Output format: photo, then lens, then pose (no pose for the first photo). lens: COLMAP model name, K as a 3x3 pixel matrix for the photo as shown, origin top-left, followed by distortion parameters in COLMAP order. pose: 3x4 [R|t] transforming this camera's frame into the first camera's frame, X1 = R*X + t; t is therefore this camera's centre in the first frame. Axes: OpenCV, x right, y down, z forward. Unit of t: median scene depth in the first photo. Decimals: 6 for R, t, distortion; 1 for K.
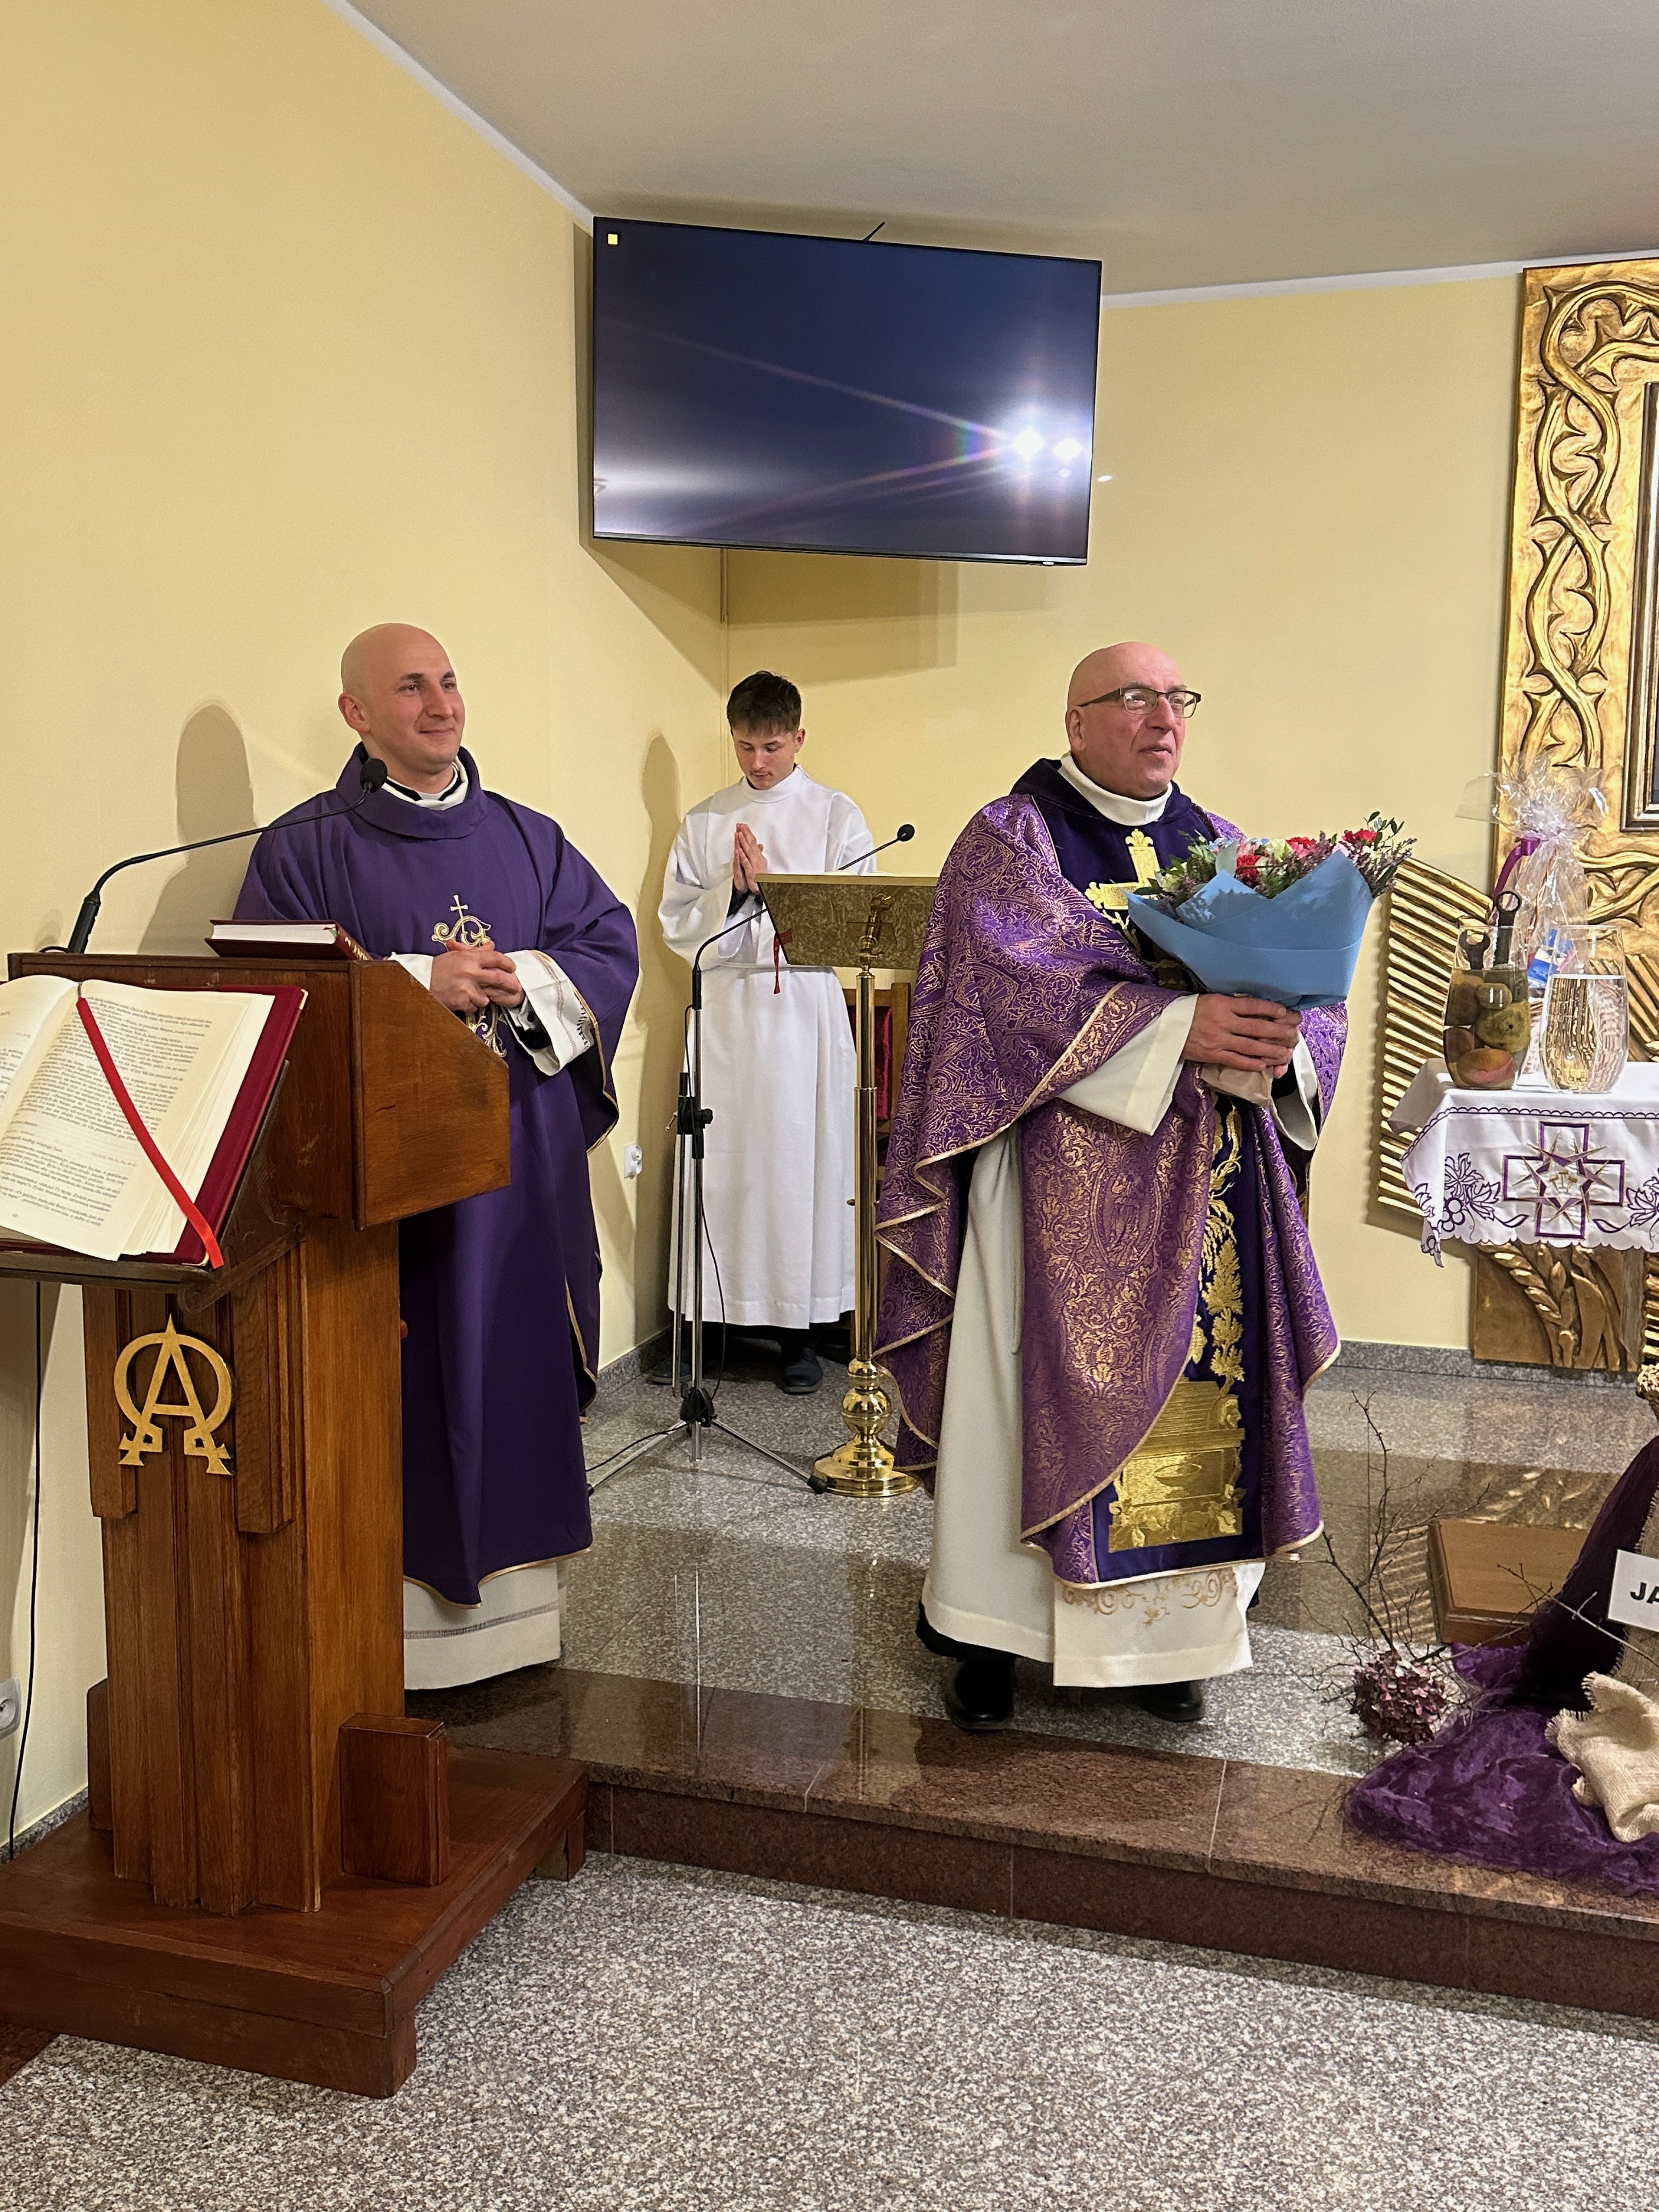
lens RADIAL K [[1842.5, 0, 827.1], [0, 1842.5, 1105.4], [0, 0, 1]] dist [0.206061, -0.446796]
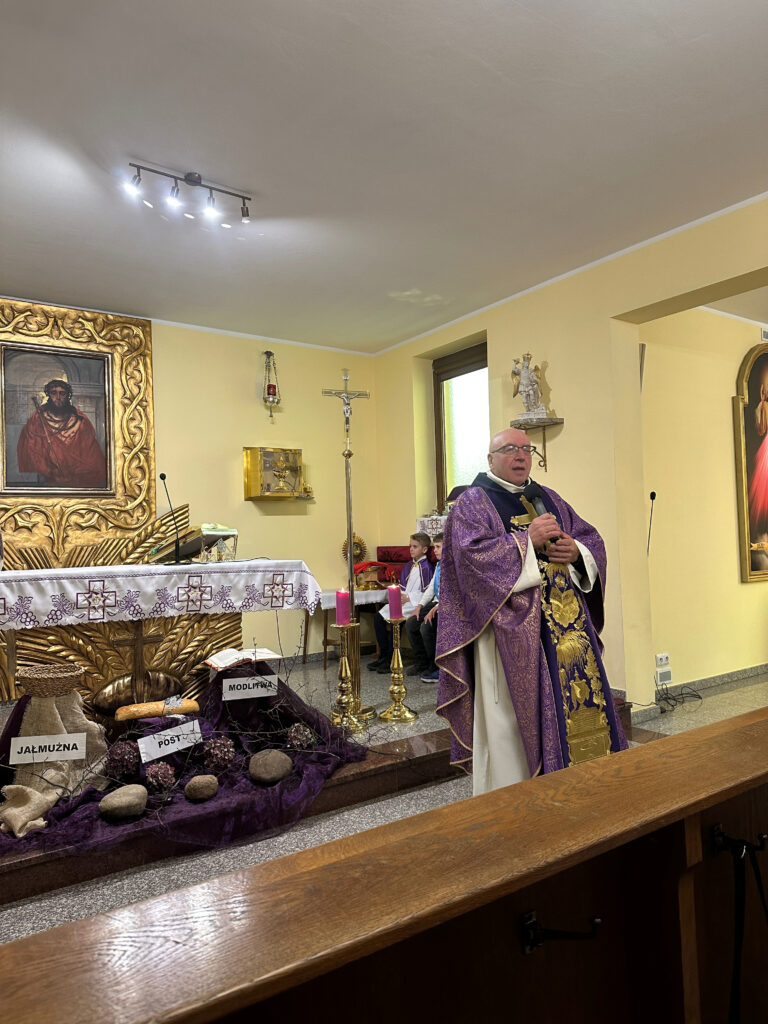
lens RADIAL K [[713.5, 0, 387.6], [0, 713.5, 507.4], [0, 0, 1]] dist [0.137365, -0.227883]
pose [[0.628438, 0.006955, 0.777828, -0.059558], [0.123151, 0.986459, -0.108320, 0.082735], [-0.768049, 0.163863, 0.619072, -0.122333]]
